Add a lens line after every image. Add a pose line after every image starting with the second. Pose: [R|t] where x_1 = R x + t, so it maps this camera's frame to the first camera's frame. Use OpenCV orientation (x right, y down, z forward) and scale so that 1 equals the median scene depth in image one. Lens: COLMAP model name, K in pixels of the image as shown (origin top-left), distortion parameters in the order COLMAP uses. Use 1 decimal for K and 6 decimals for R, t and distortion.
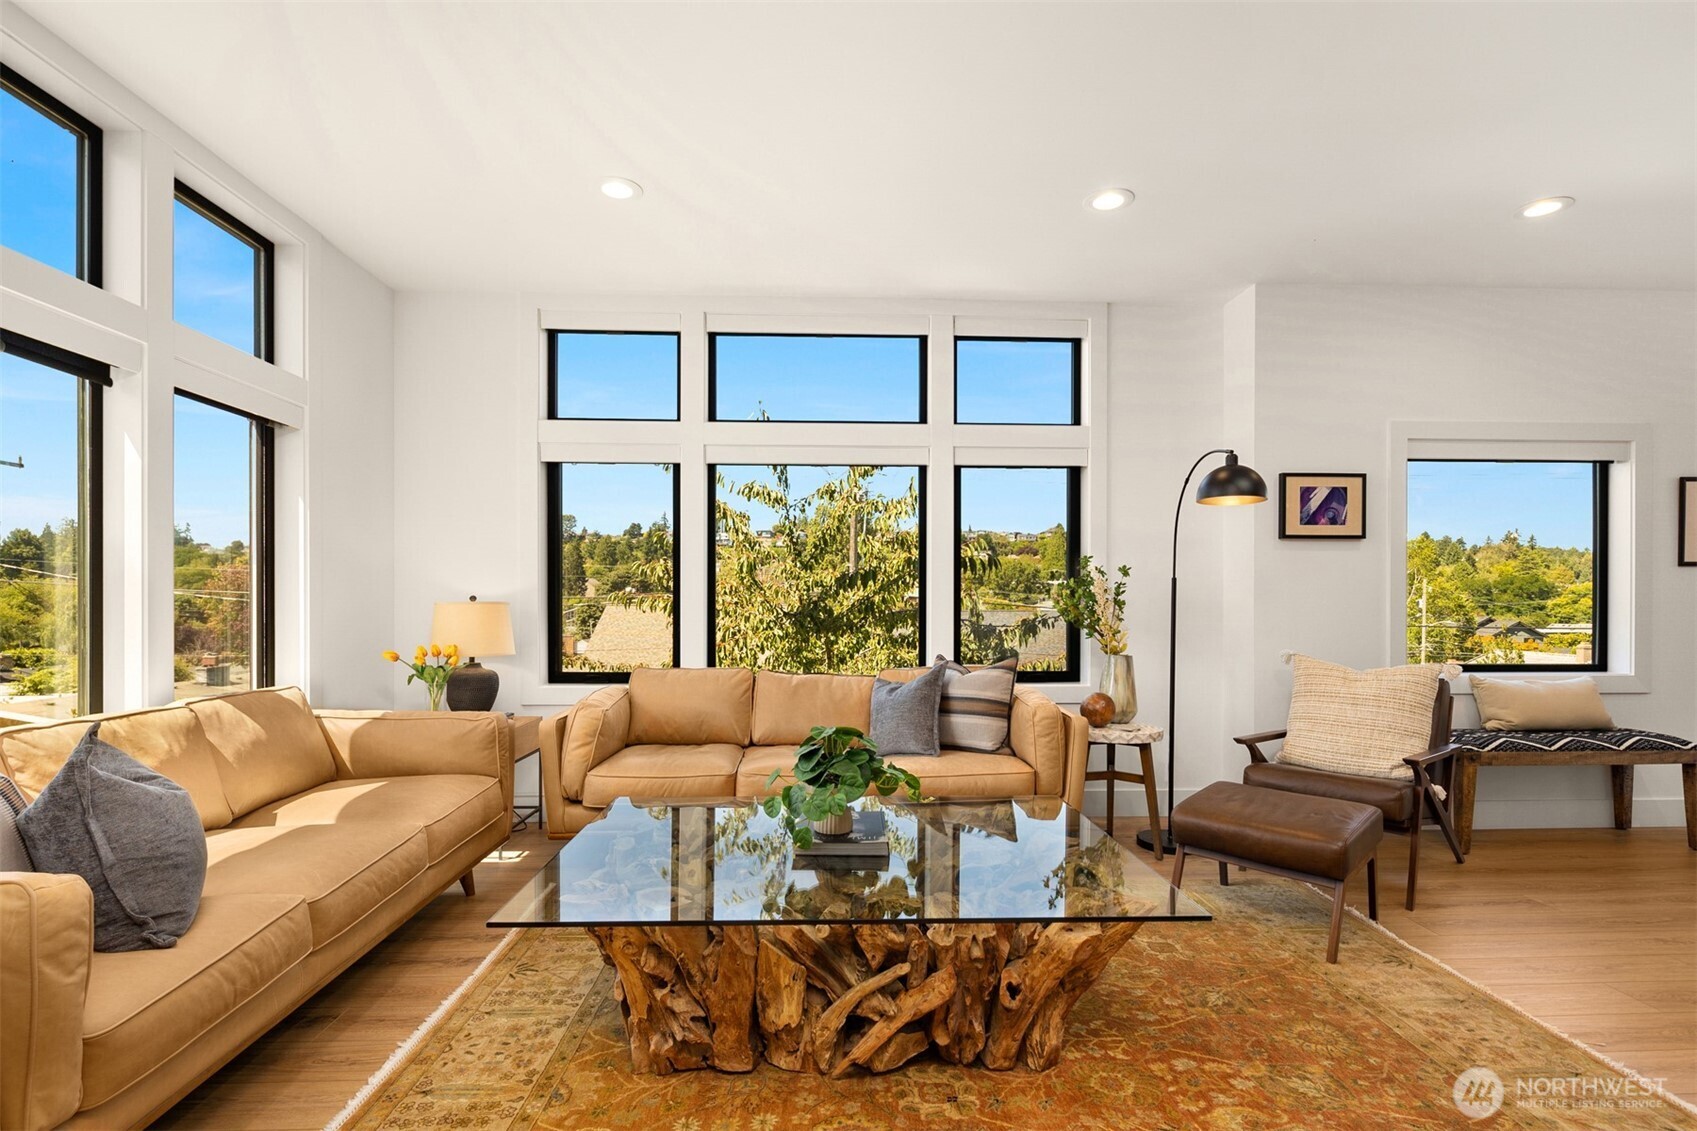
lens RADIAL K [[829.1, 0, 843.9], [0, 829.1, 601.6], [0, 0, 1]] dist [-0.000623, -0.000725]
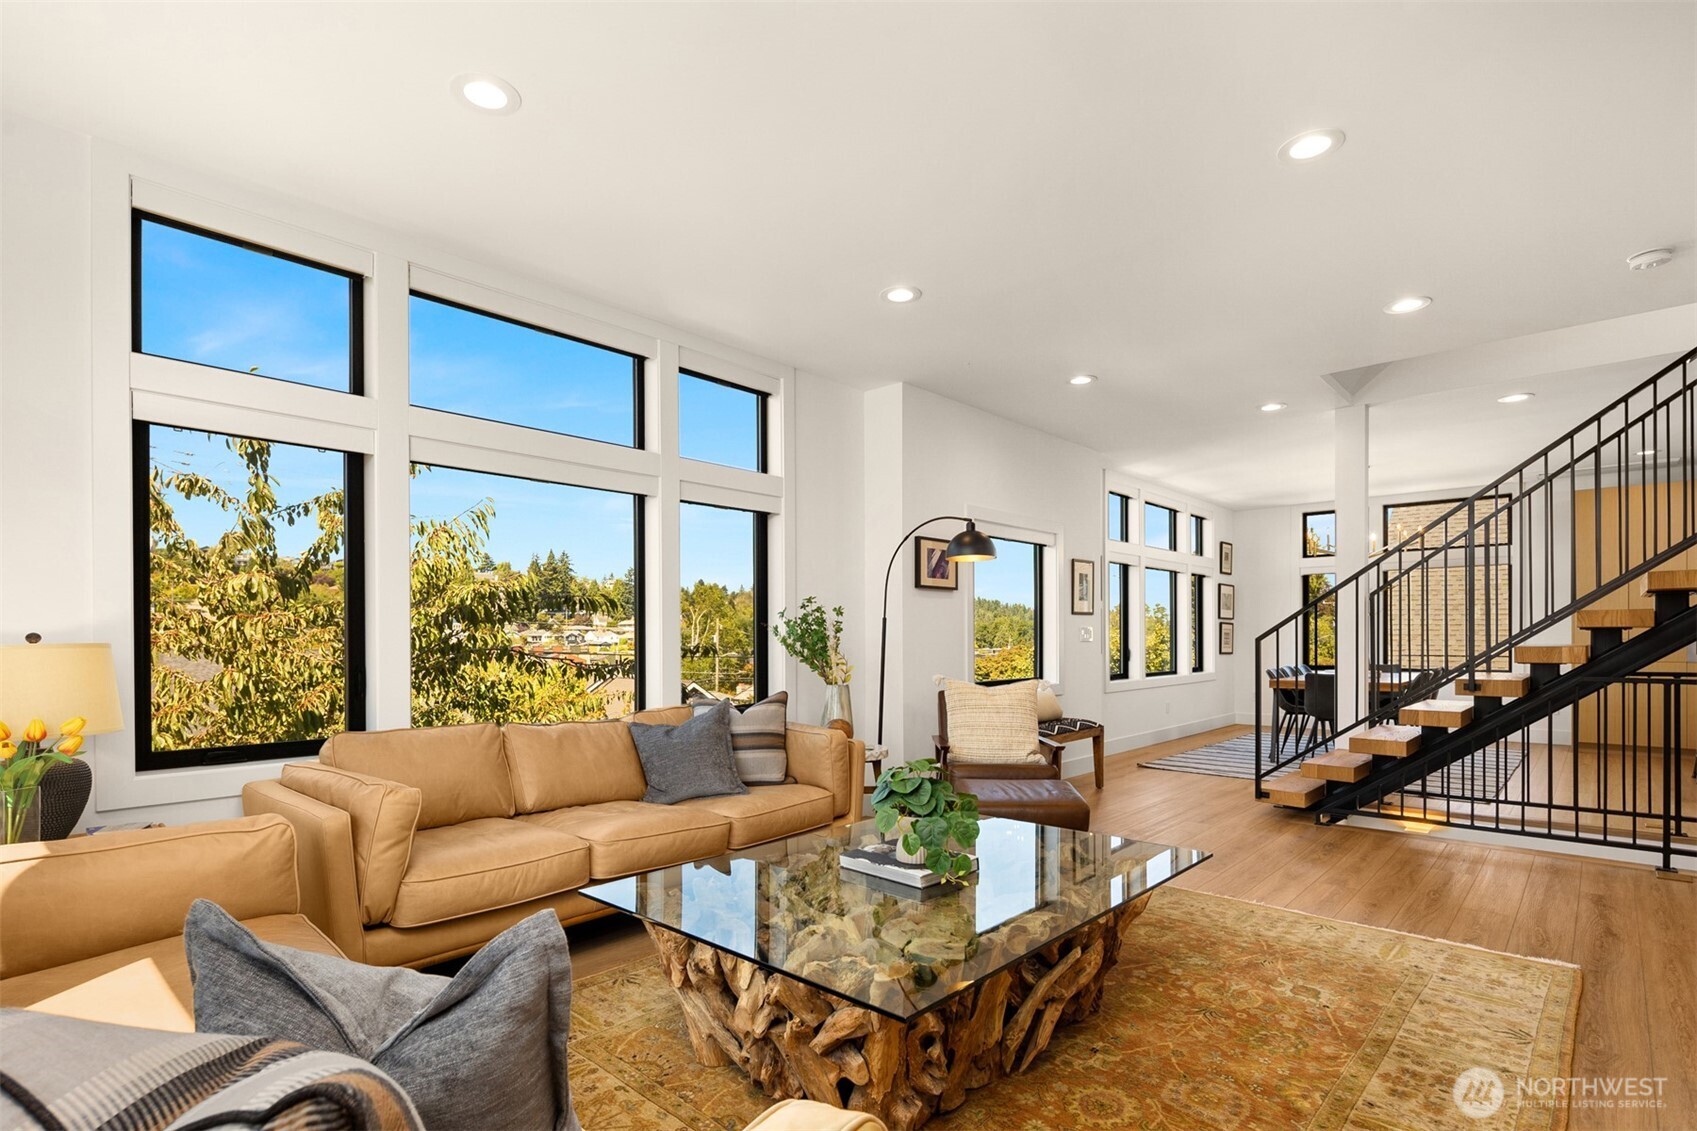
lens RADIAL K [[828.9, 0, 845.2], [0, 828.9, 636.5], [0, 0, 1]] dist [0.000030, 0.000021]
pose [[0.703750, -0.002775, 0.710443, -0.452580], [0.003959, 0.999992, -0.000016, -0.001908], [-0.710437, 0.002824, 0.703755, 0.187765]]
